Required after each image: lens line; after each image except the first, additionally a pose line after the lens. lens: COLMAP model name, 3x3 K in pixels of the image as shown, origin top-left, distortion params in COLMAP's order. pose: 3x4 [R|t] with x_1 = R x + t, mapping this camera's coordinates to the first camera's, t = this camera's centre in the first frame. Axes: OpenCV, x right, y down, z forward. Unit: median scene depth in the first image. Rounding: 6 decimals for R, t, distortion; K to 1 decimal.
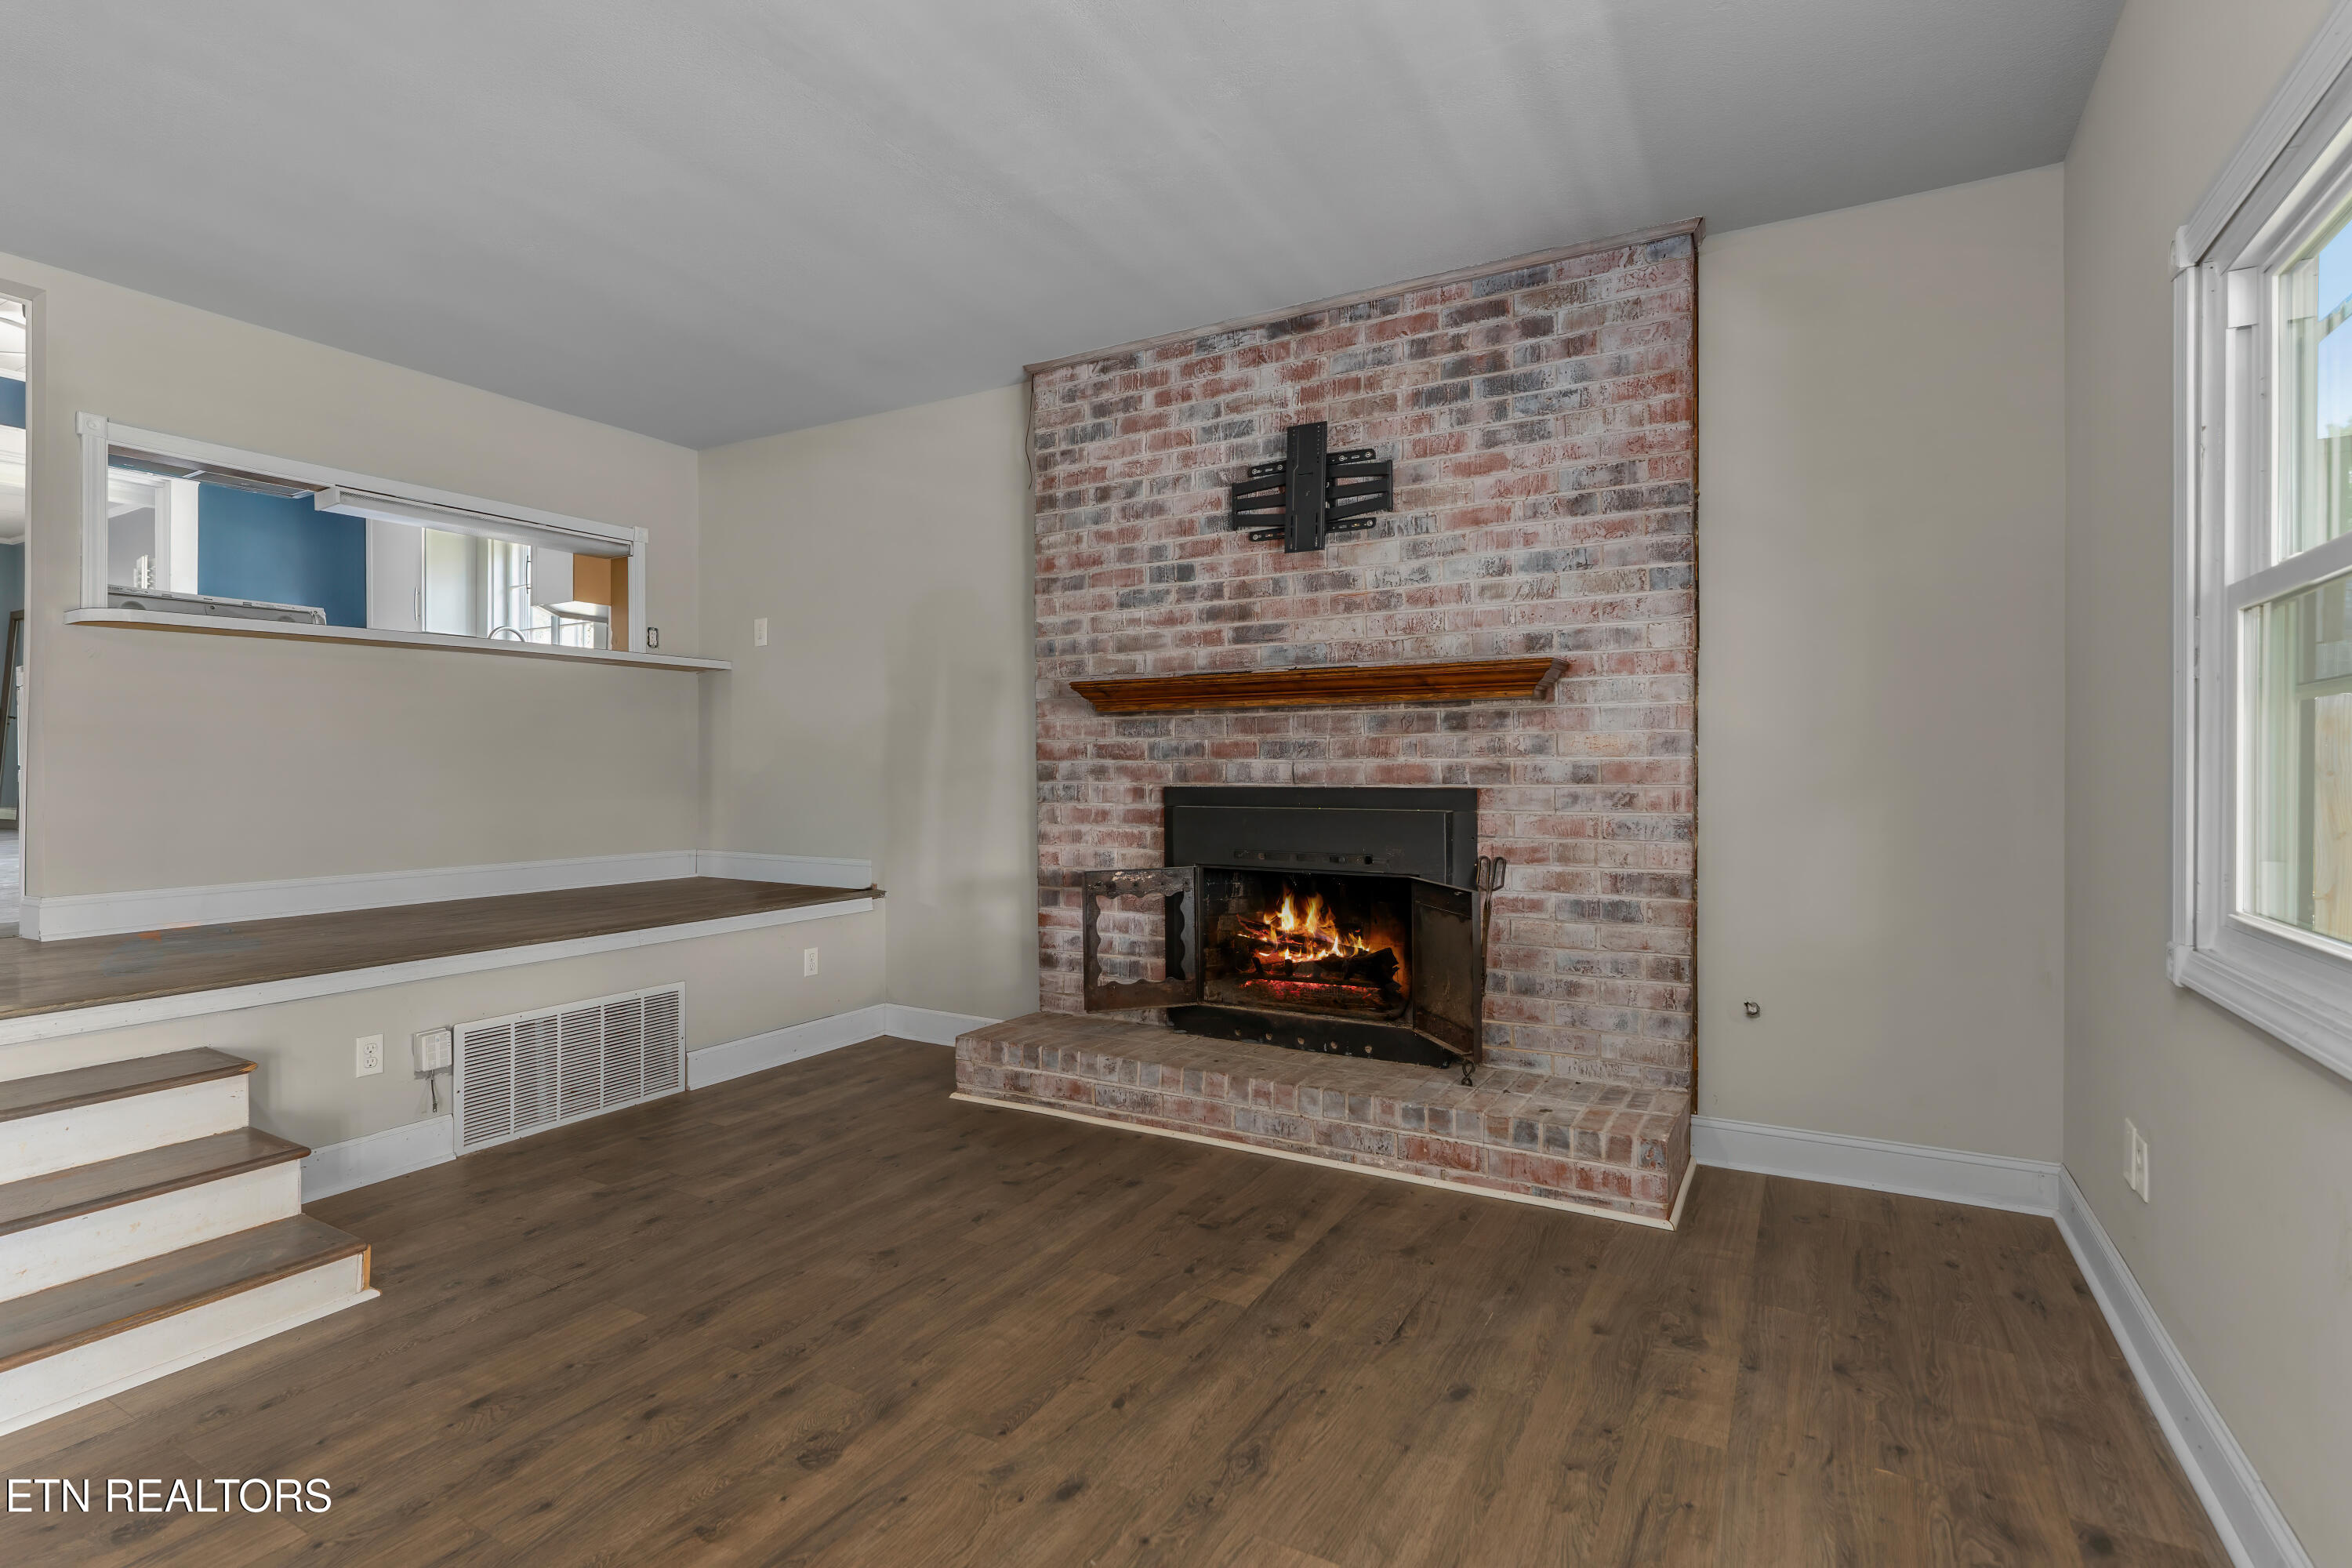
lens RADIAL K [[1129.0, 0, 1158.9], [0, 1129.0, 770.6], [0, 0, 1]] dist [-0.001329, -0.000497]
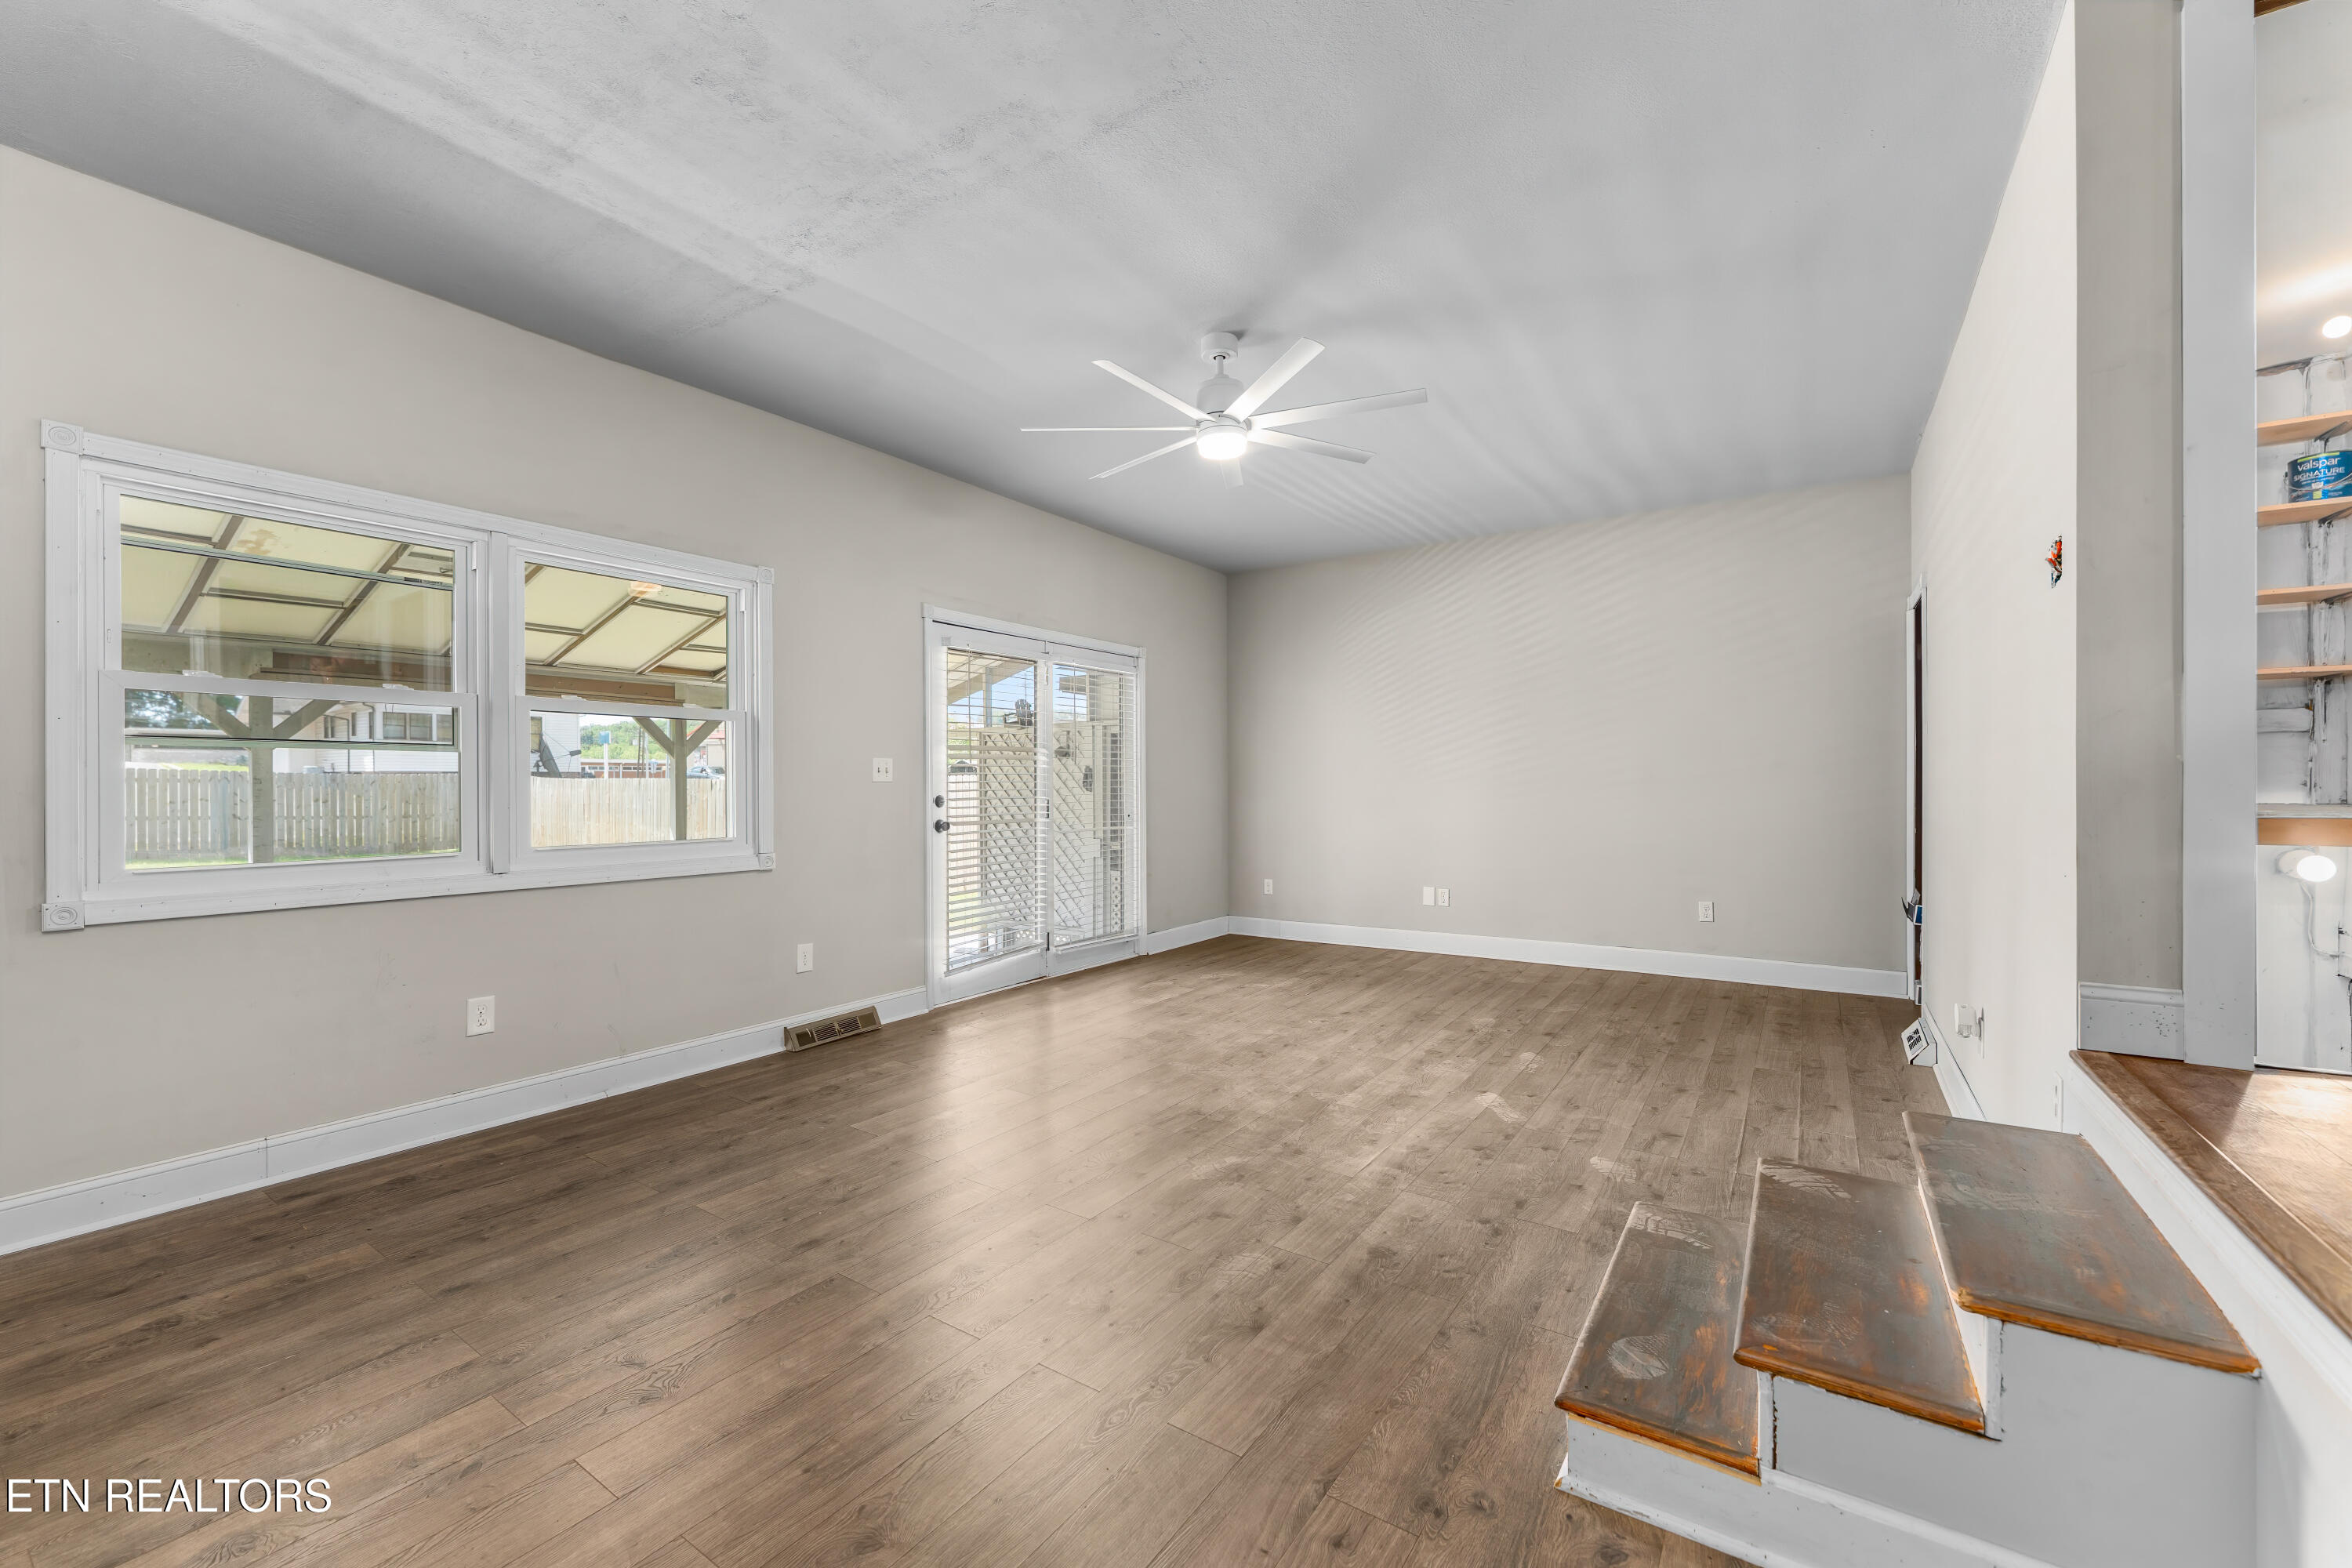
lens RADIAL K [[935.3, 0, 1179.3], [0, 935.3, 788.8], [0, 0, 1]] dist [0.000236, -0.000013]
pose [[-0.998223, 0.001821, 0.059566, -0.327023], [0.001796, 0.999998, -0.000470, 0.003989], [-0.059567, -0.000362, -0.998224, 1.107485]]
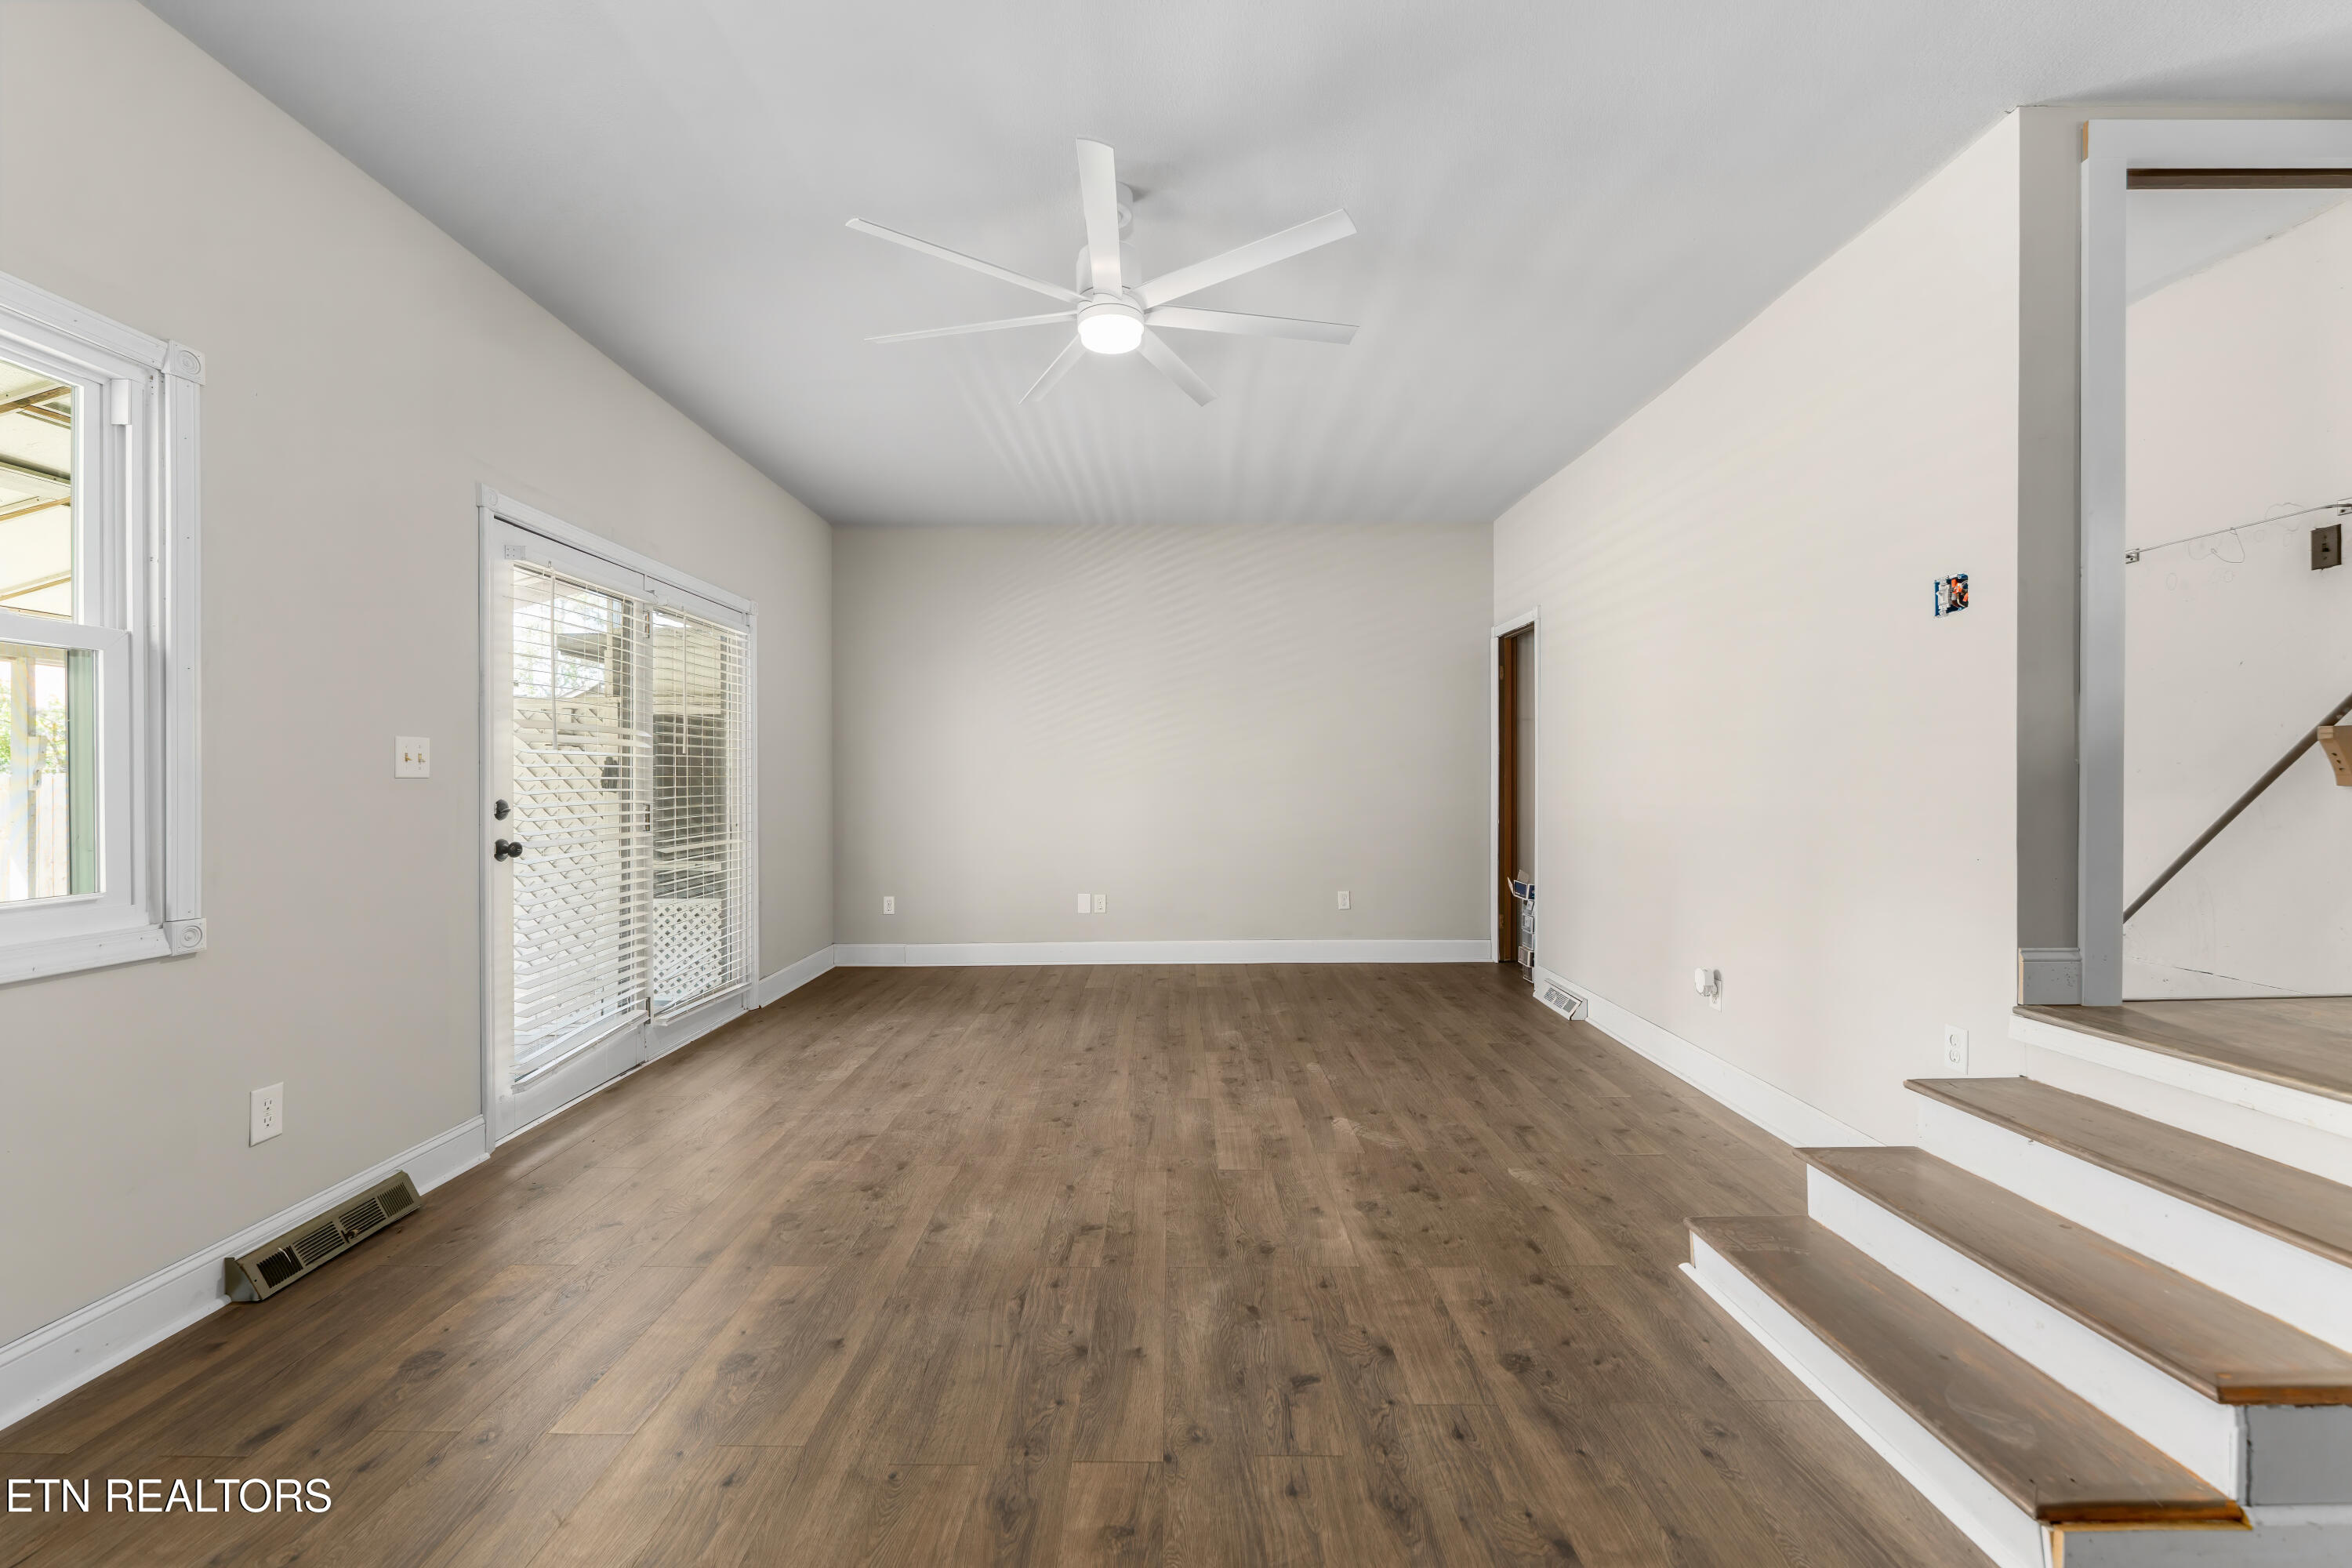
lens RADIAL K [[933.0, 0, 1176.0], [0, 933.0, 784.0], [0, 0, 1]] dist [-0.001055, 0.000243]
pose [[-0.860809, 0.002206, -0.508924, -0.008478], [0.004175, 0.999988, -0.002726, 0.002605], [0.508912, -0.004471, -0.860807, 0.812828]]
